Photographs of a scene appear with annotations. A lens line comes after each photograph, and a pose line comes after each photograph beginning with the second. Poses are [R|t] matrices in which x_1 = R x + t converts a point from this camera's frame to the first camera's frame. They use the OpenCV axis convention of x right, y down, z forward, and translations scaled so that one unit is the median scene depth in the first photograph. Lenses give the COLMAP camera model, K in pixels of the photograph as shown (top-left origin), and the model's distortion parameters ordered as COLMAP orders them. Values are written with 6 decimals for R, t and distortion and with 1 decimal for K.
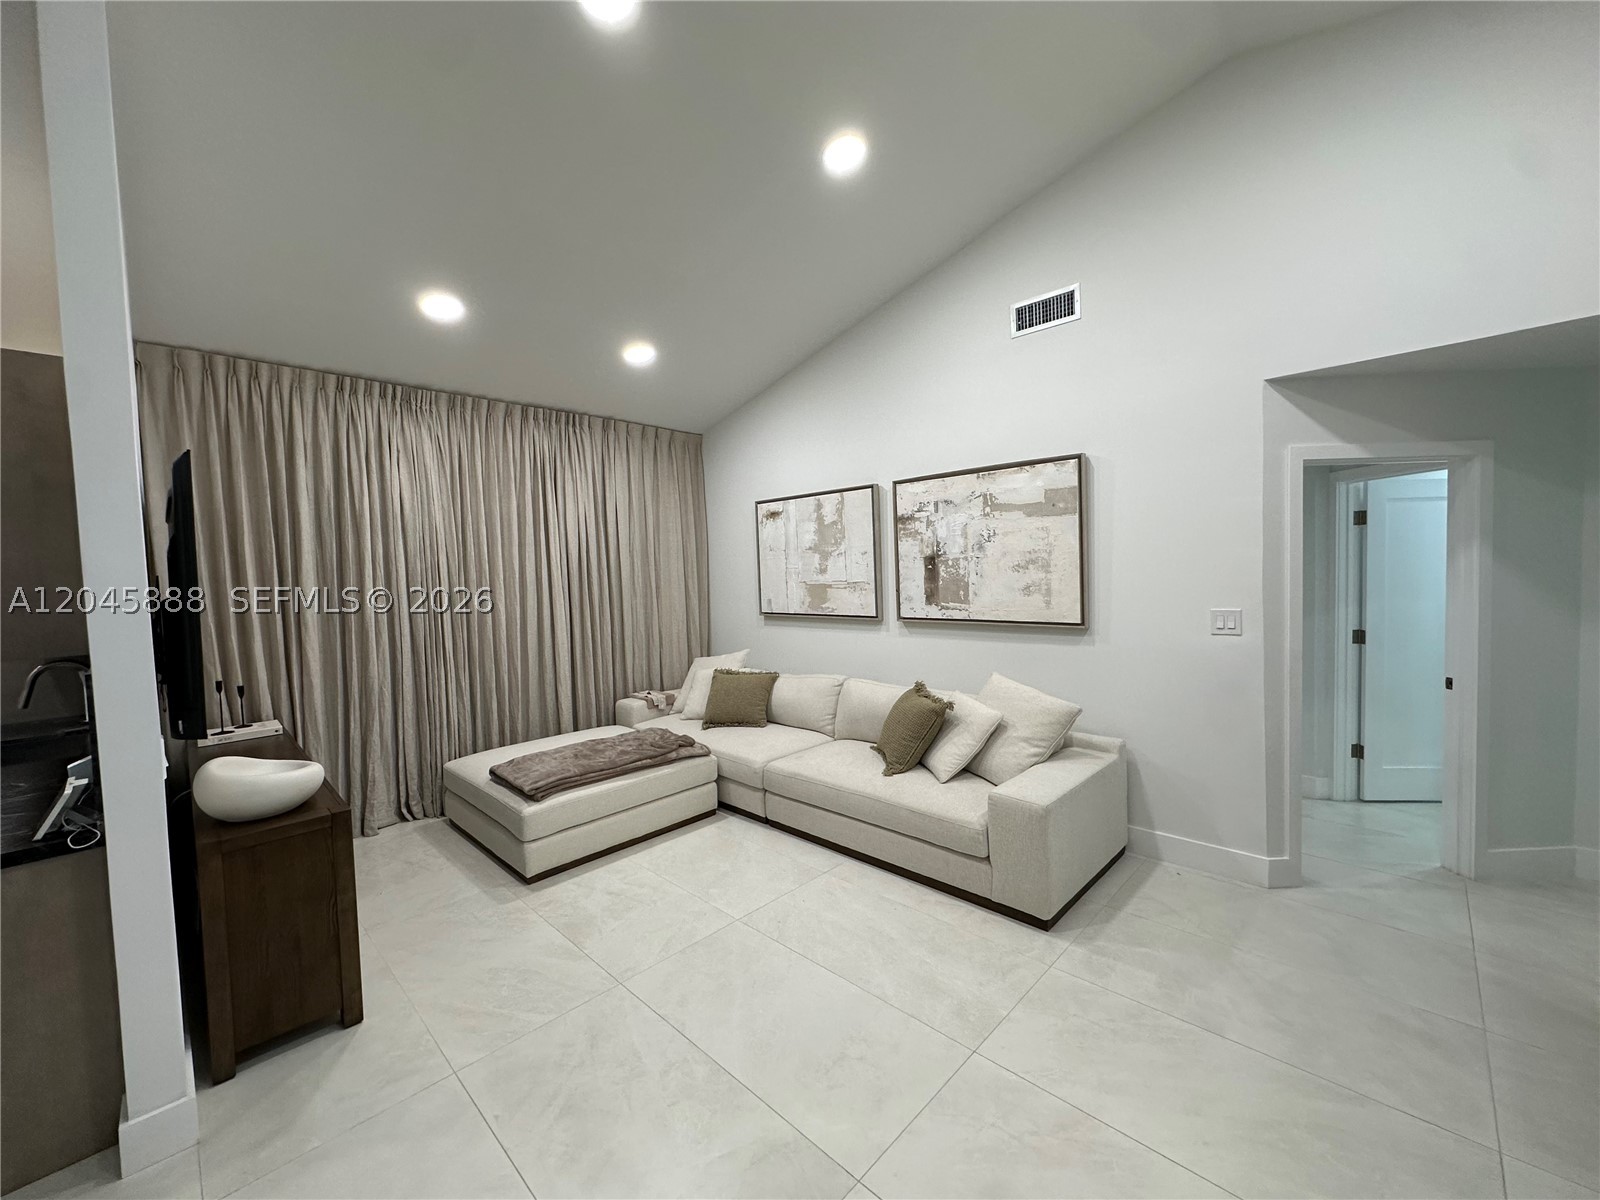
lens RADIAL K [[637.8, 0, 790.7], [0, 637.8, 595.5], [0, 0, 1]] dist [-0.004820, 0.001465]
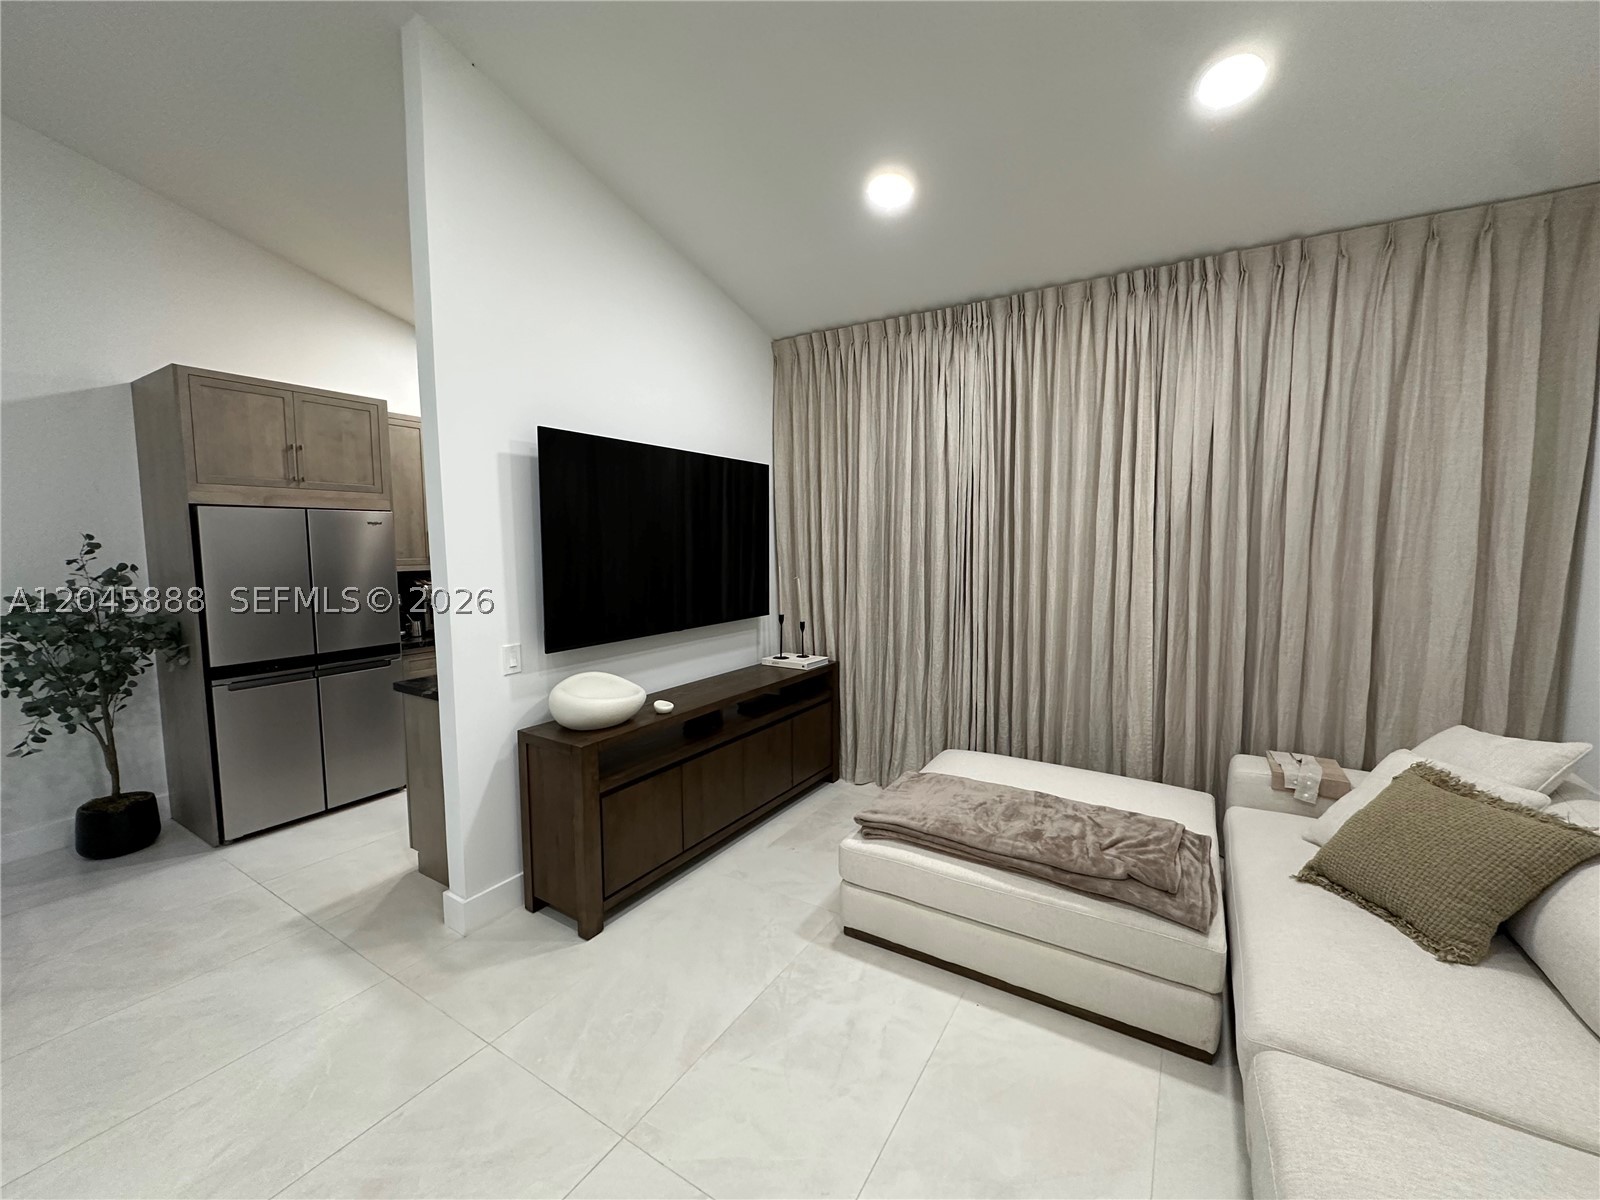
lens RADIAL K [[637.8, 0, 798.5], [0, 637.8, 594.4], [0, 0, 1]] dist [-0.004820, 0.001465]
pose [[0.229887, 0.112561, -0.966686, 0.220764], [-0.043129, 0.993491, 0.105426, -0.025968], [0.972261, 0.017456, 0.233245, 0.615922]]
